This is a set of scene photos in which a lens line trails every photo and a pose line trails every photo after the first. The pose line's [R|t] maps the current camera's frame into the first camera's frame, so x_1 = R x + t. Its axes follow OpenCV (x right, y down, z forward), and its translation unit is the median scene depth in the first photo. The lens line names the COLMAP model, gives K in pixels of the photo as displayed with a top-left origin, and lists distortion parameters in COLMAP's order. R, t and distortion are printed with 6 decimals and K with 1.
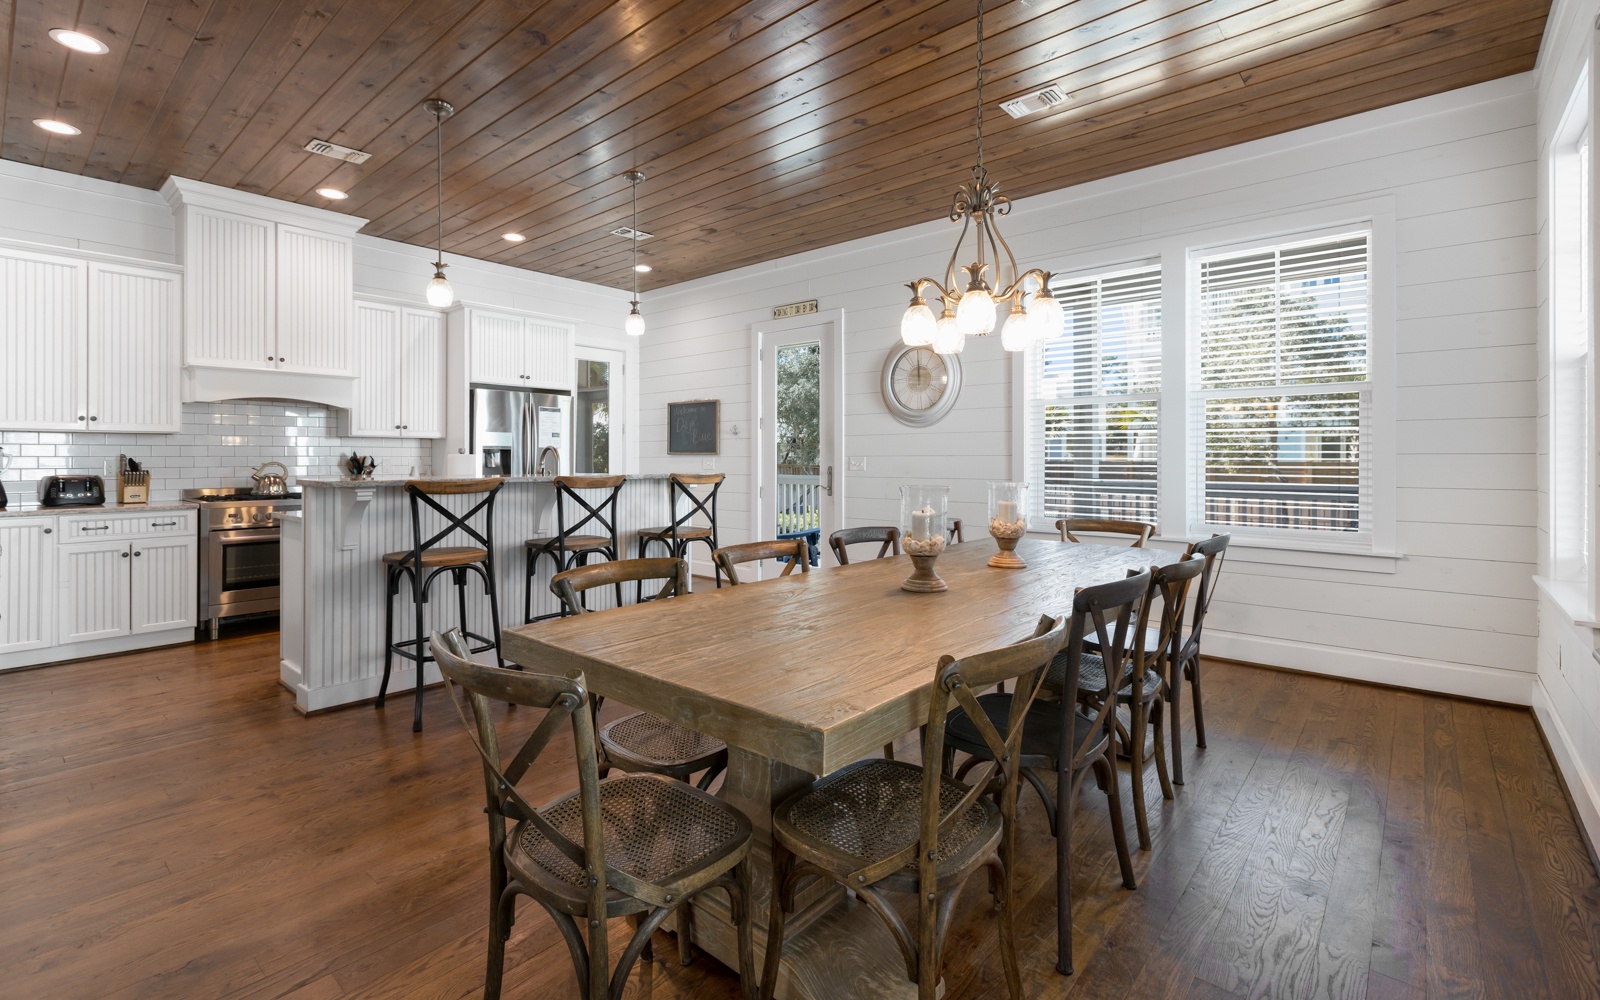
lens RADIAL K [[720.3, 0, 797.1], [0, 720.3, 457.6], [0, 0, 1]] dist [0.002211, -0.000763]
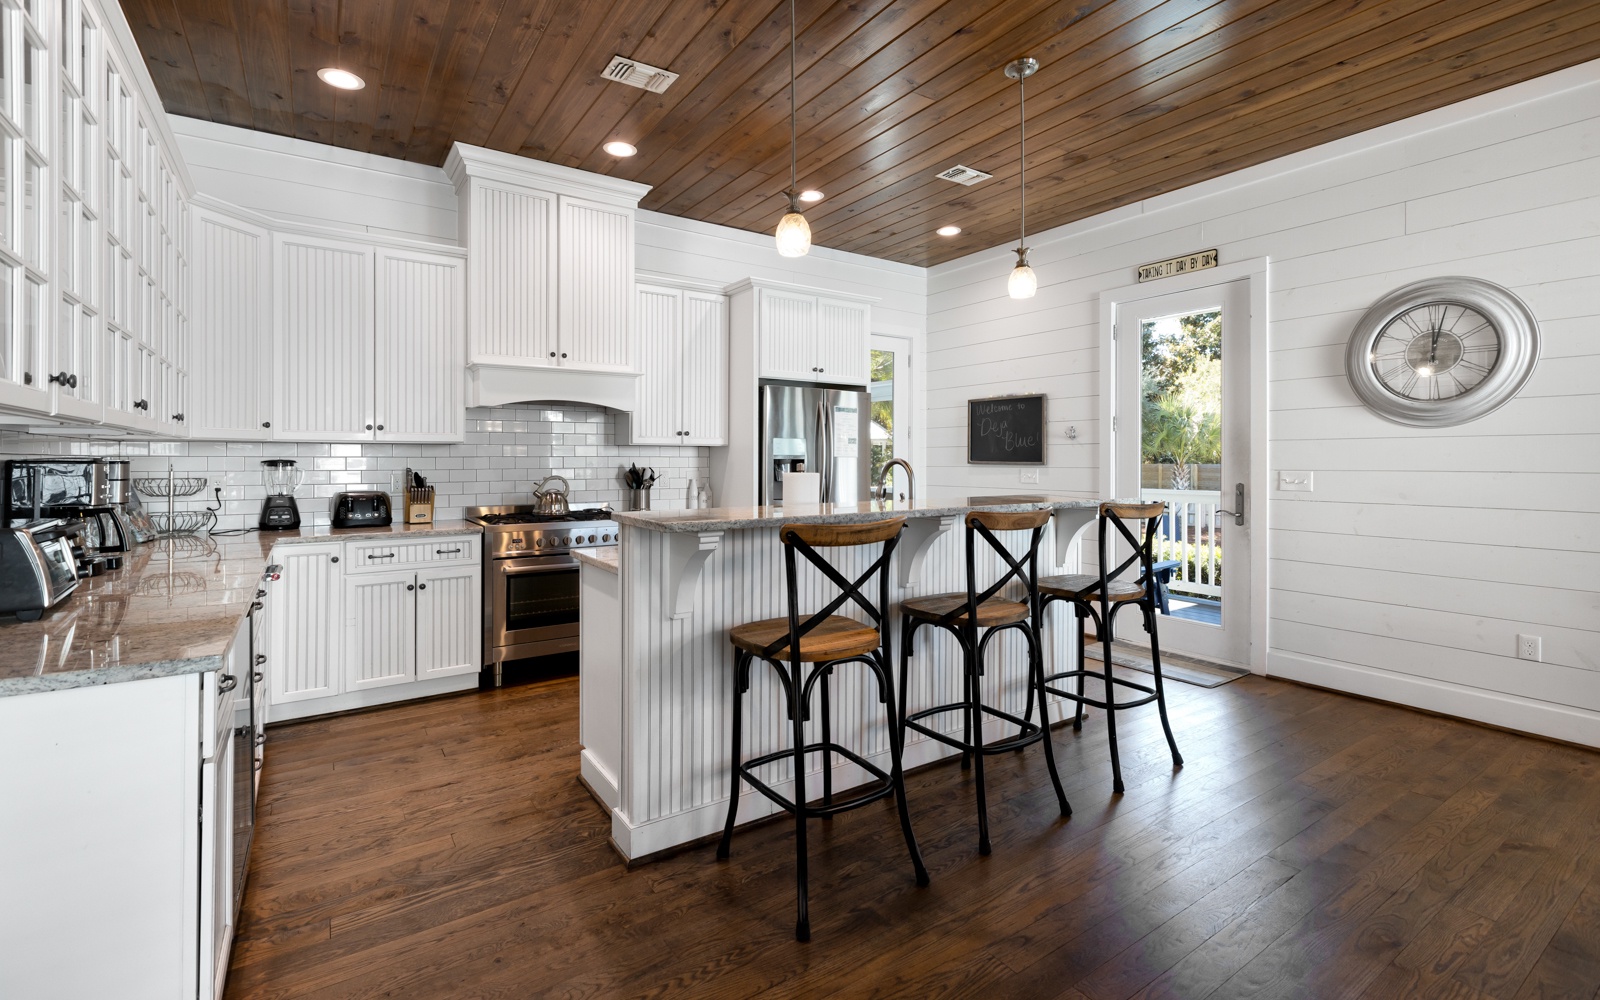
lens RADIAL K [[714.9, 0, 796.0], [0, 714.9, 459.5], [0, 0, 1]] dist [0.000851, 0.000048]
pose [[0.965904, 0.000858, -0.258900, -0.248216], [-0.000382, 0.999998, 0.001888, -0.016056], [0.258902, -0.001725, 0.965902, 0.274769]]
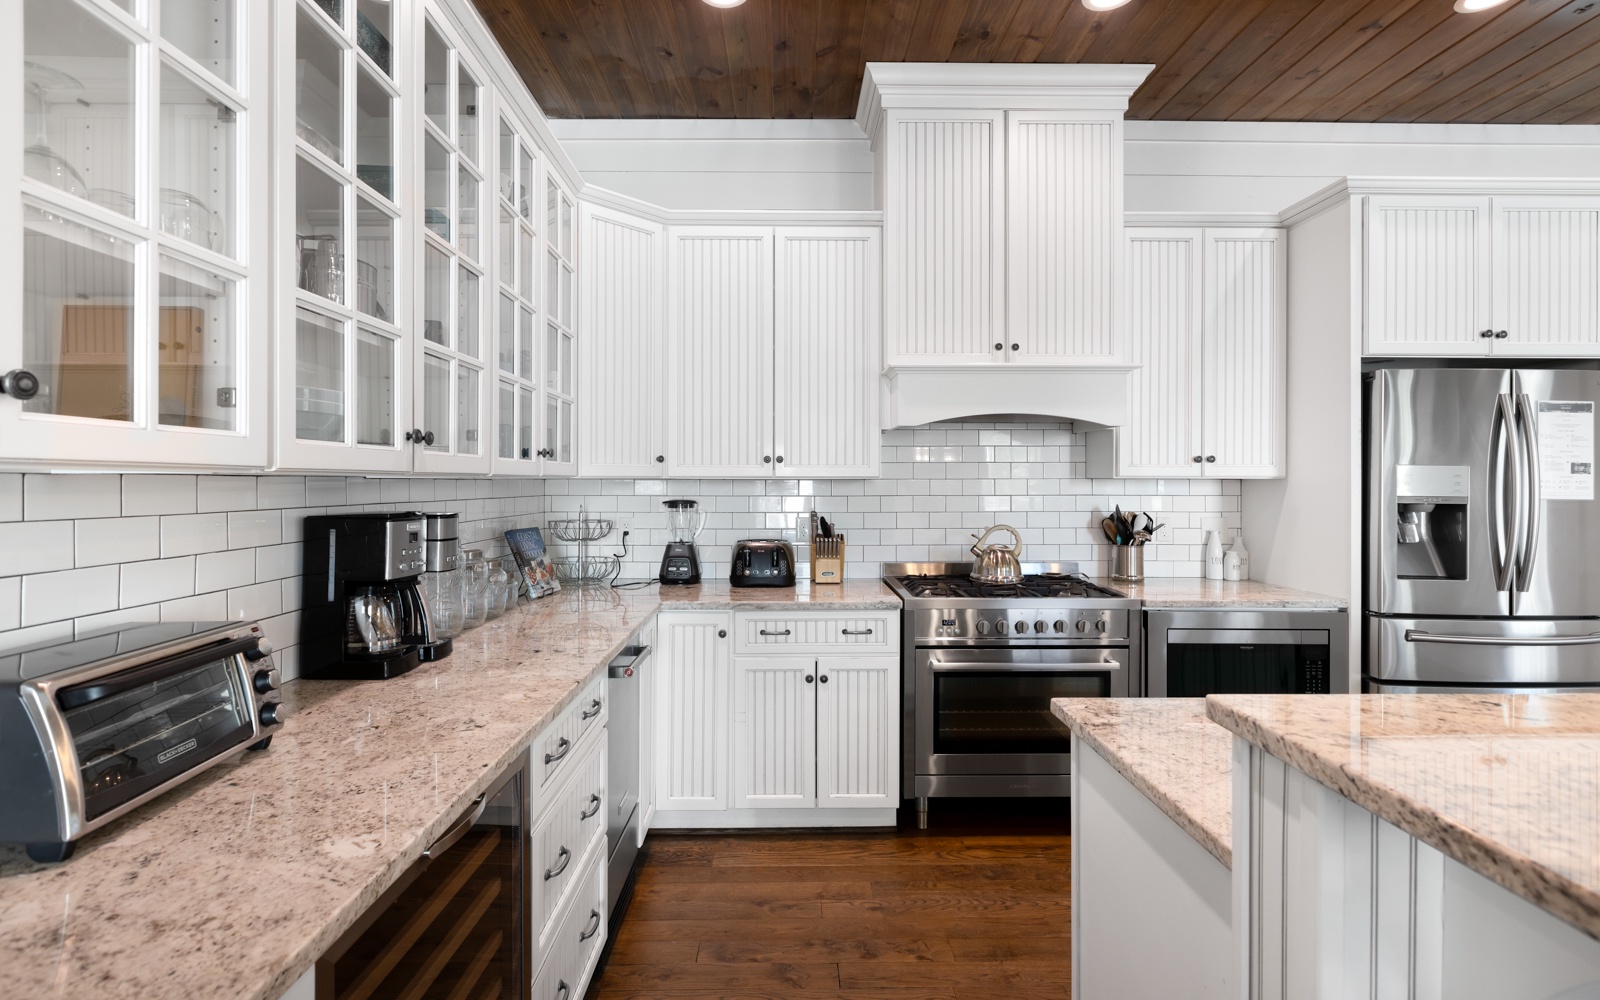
lens RADIAL K [[719.8, 0, 793.0], [0, 719.8, 476.3], [0, 0, 1]] dist [0.000857, -0.000124]
pose [[0.664828, -0.005200, -0.746979, -0.432532], [-0.000918, 0.999969, -0.007779, -0.030823], [0.746996, 0.005857, 0.664802, 0.522269]]
